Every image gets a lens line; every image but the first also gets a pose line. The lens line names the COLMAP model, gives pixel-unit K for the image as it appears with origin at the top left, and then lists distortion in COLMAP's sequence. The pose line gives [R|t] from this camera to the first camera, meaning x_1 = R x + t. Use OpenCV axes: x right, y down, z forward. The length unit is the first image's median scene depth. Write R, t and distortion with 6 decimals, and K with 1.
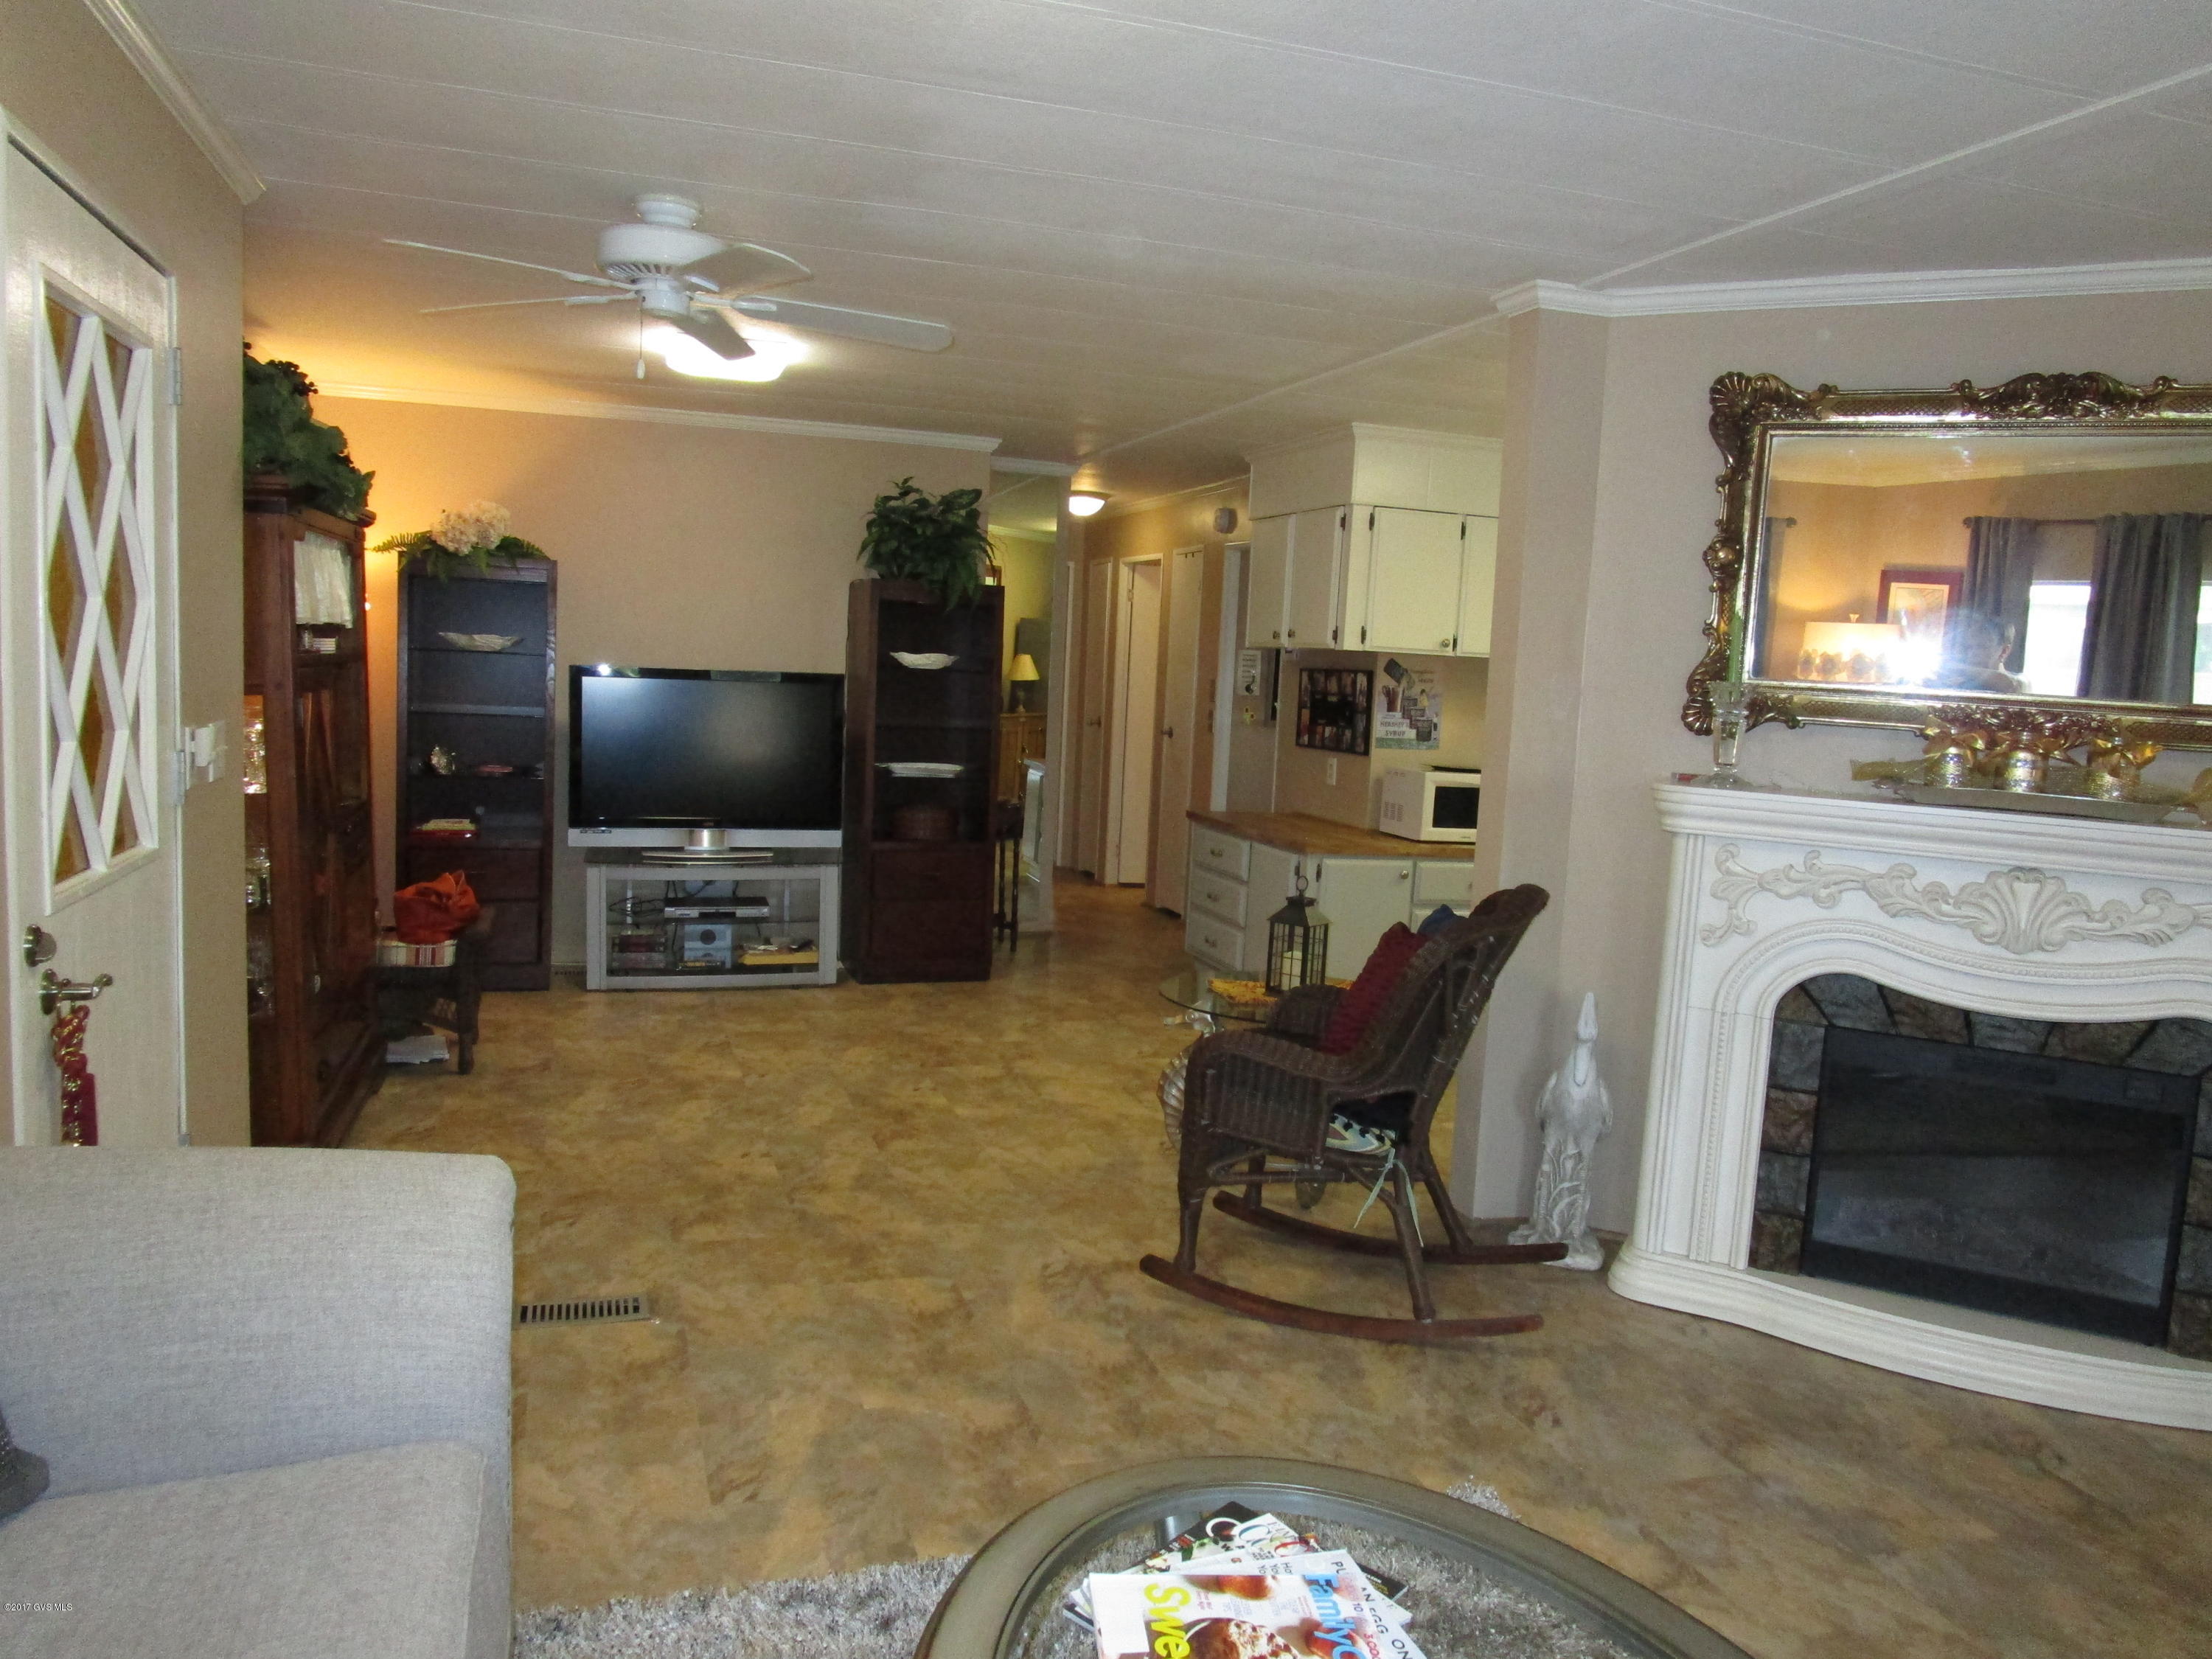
lens RADIAL K [[1582.2, 0, 1099.0], [0, 1582.2, 822.6], [0, 0, 1]] dist [-0.024200, 0.006402]
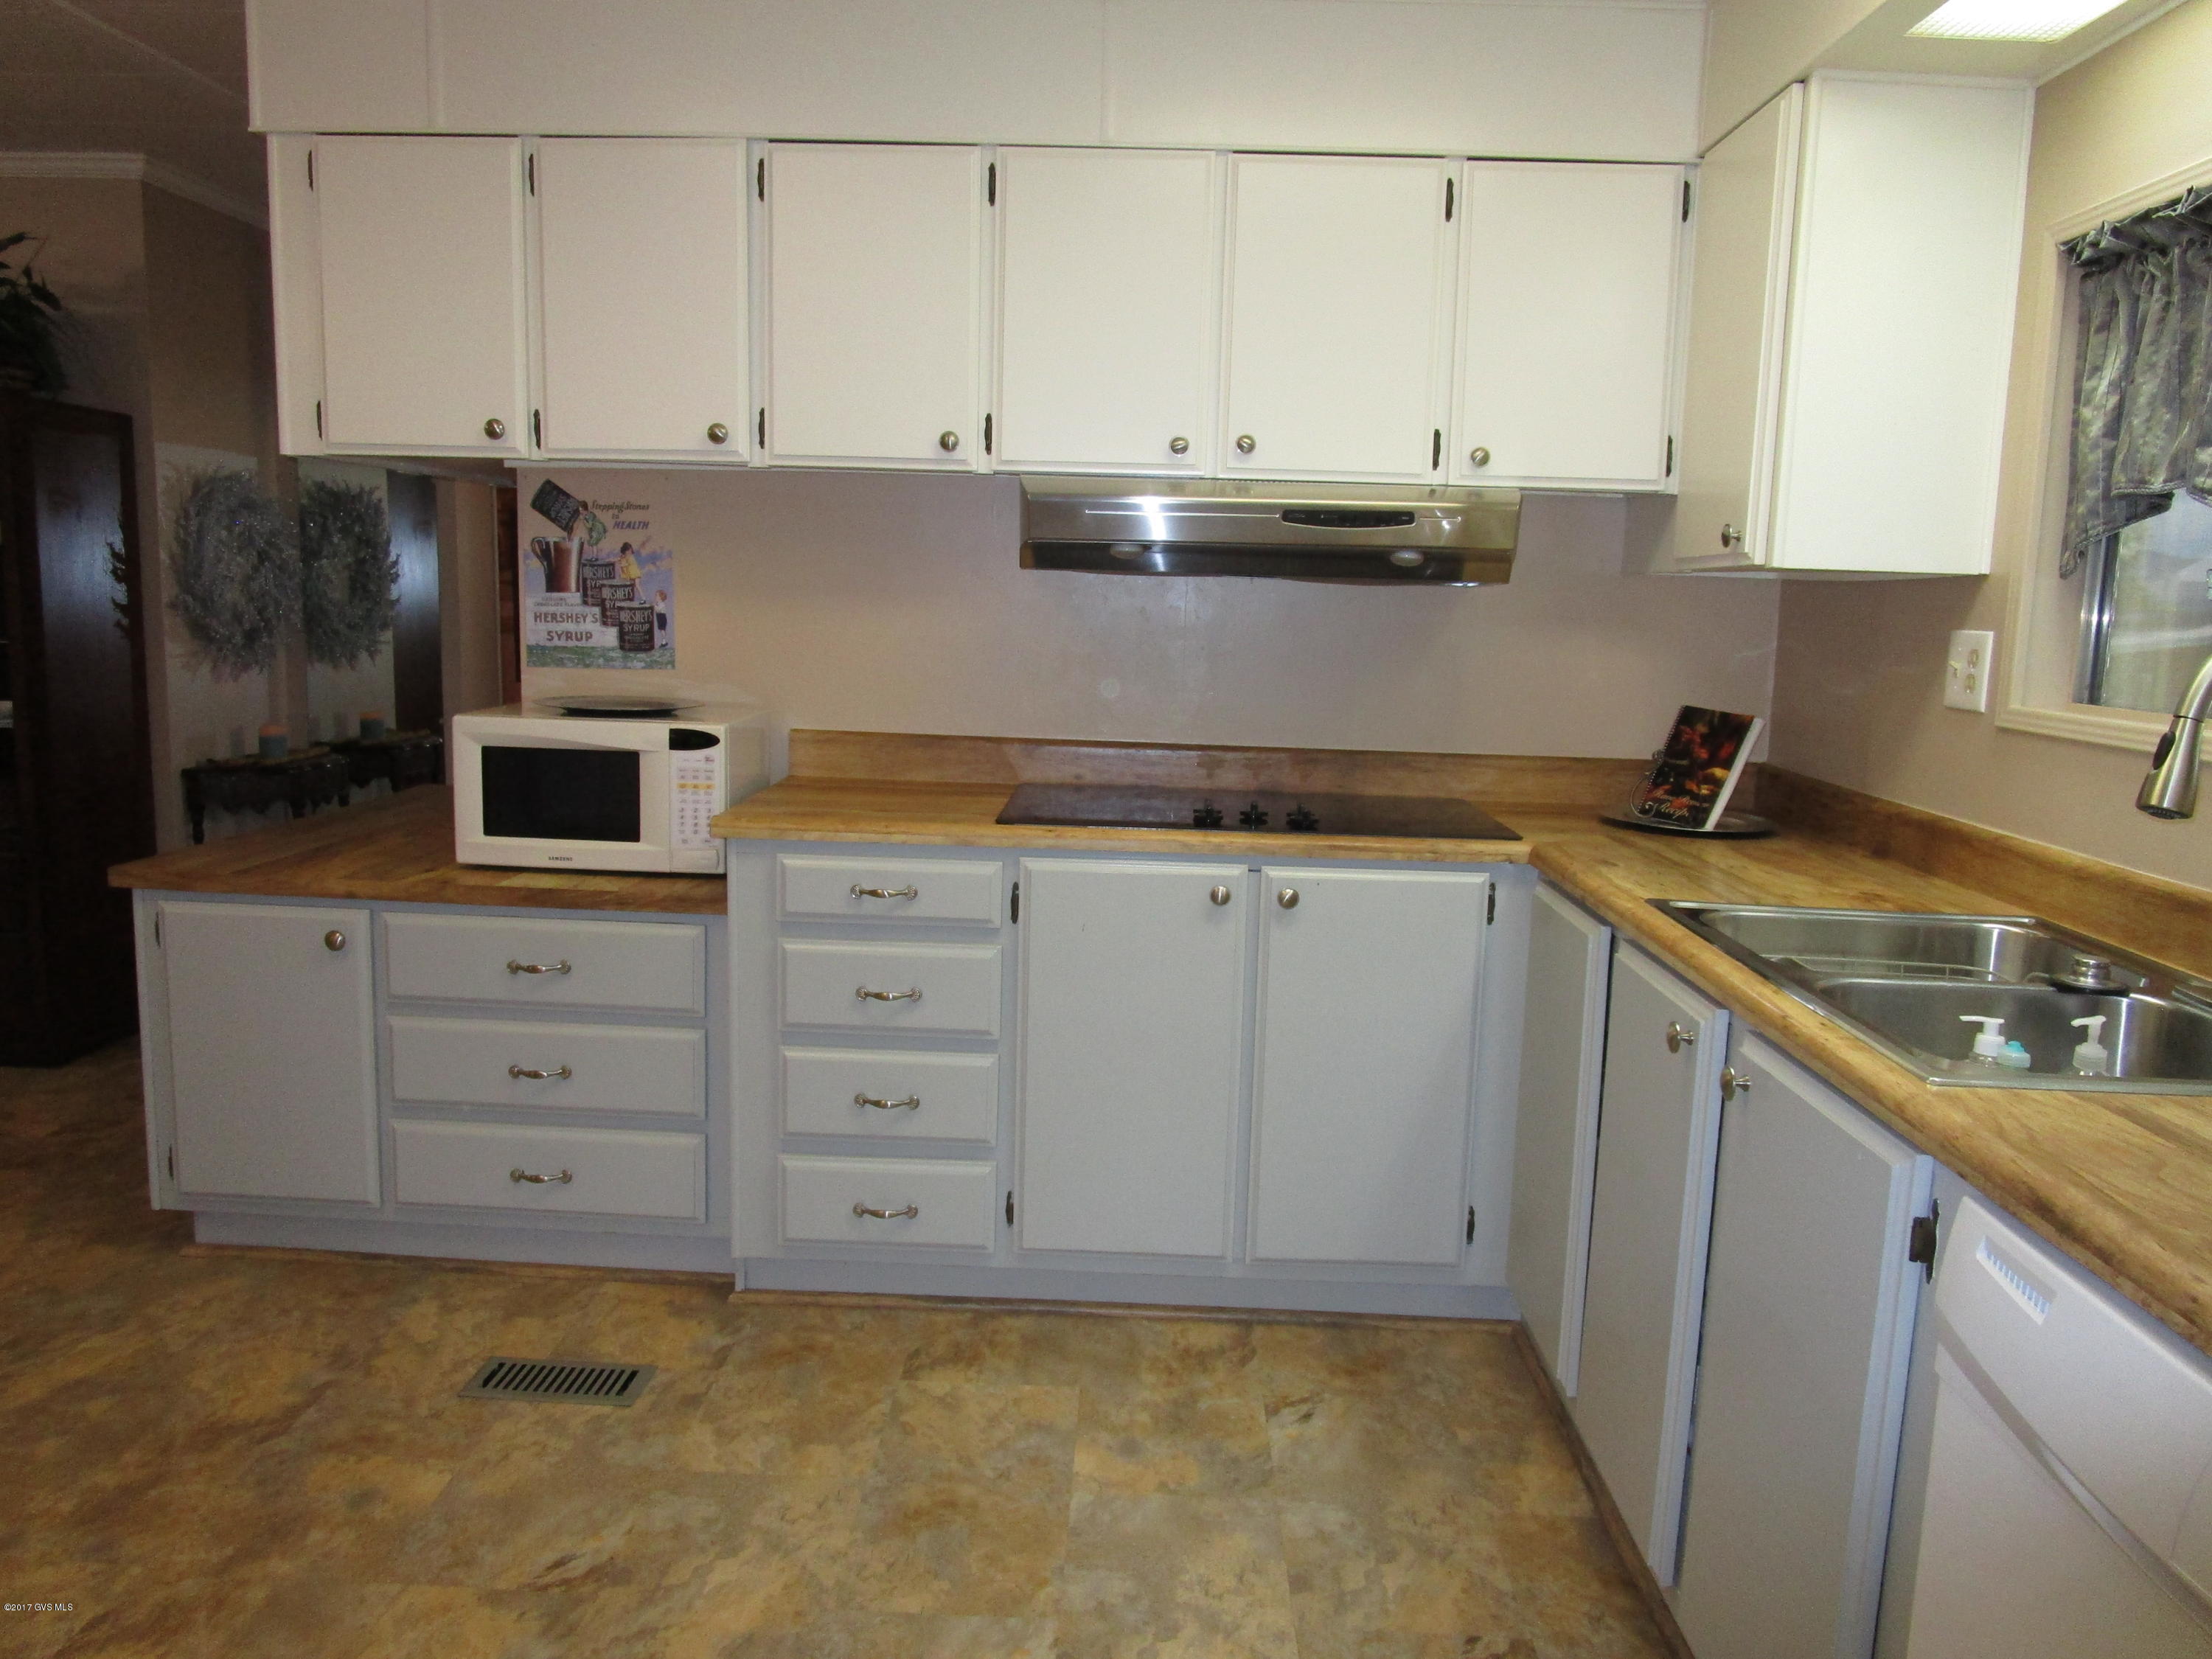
lens RADIAL K [[1582.2, 0, 1099.0], [0, 1582.2, 822.6], [0, 0, 1]] dist [-0.024200, 0.006402]
pose [[0.940048, 0.023091, -0.340258, 0.505898], [-0.012199, 0.999343, 0.034116, -0.017558], [0.340823, -0.027920, 0.939713, 0.595557]]
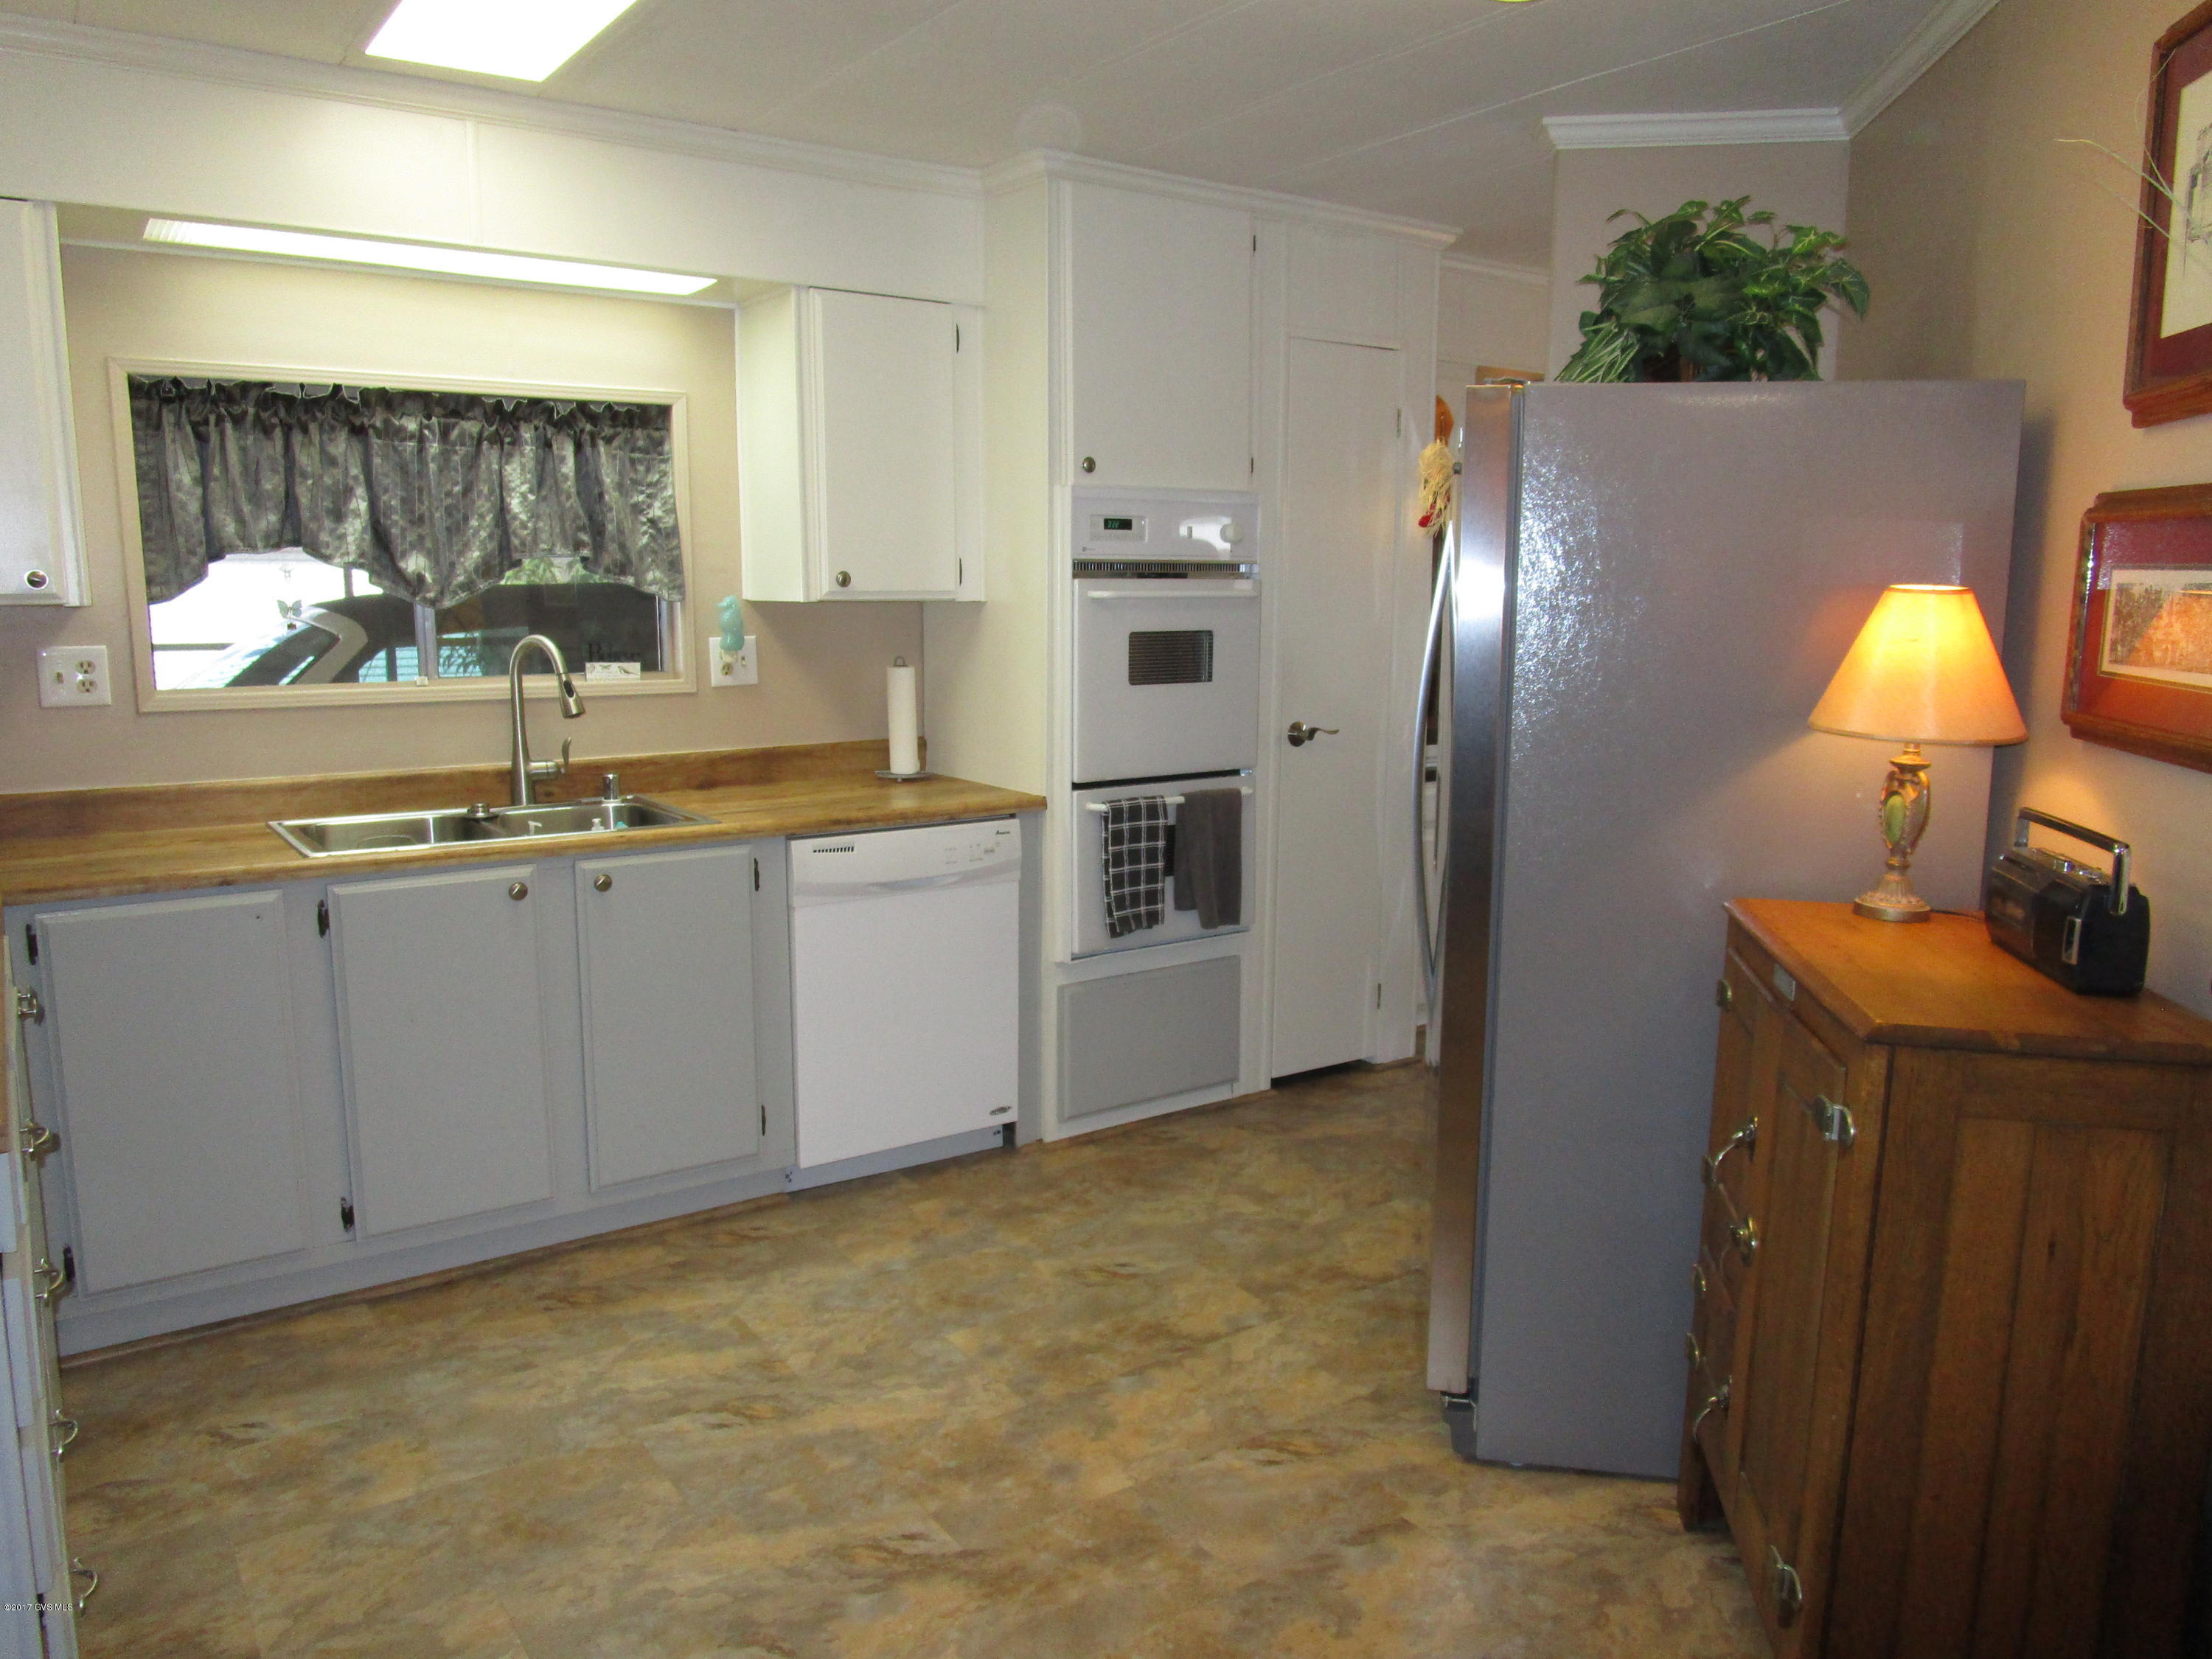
lens RADIAL K [[1582.2, 0, 1099.0], [0, 1582.2, 822.6], [0, 0, 1]] dist [-0.024200, 0.006402]
pose [[-0.280653, -0.199066, 0.938939, 0.030818], [0.077097, 0.970419, 0.228784, -0.084126], [-0.956708, 0.136598, -0.257004, 0.837273]]
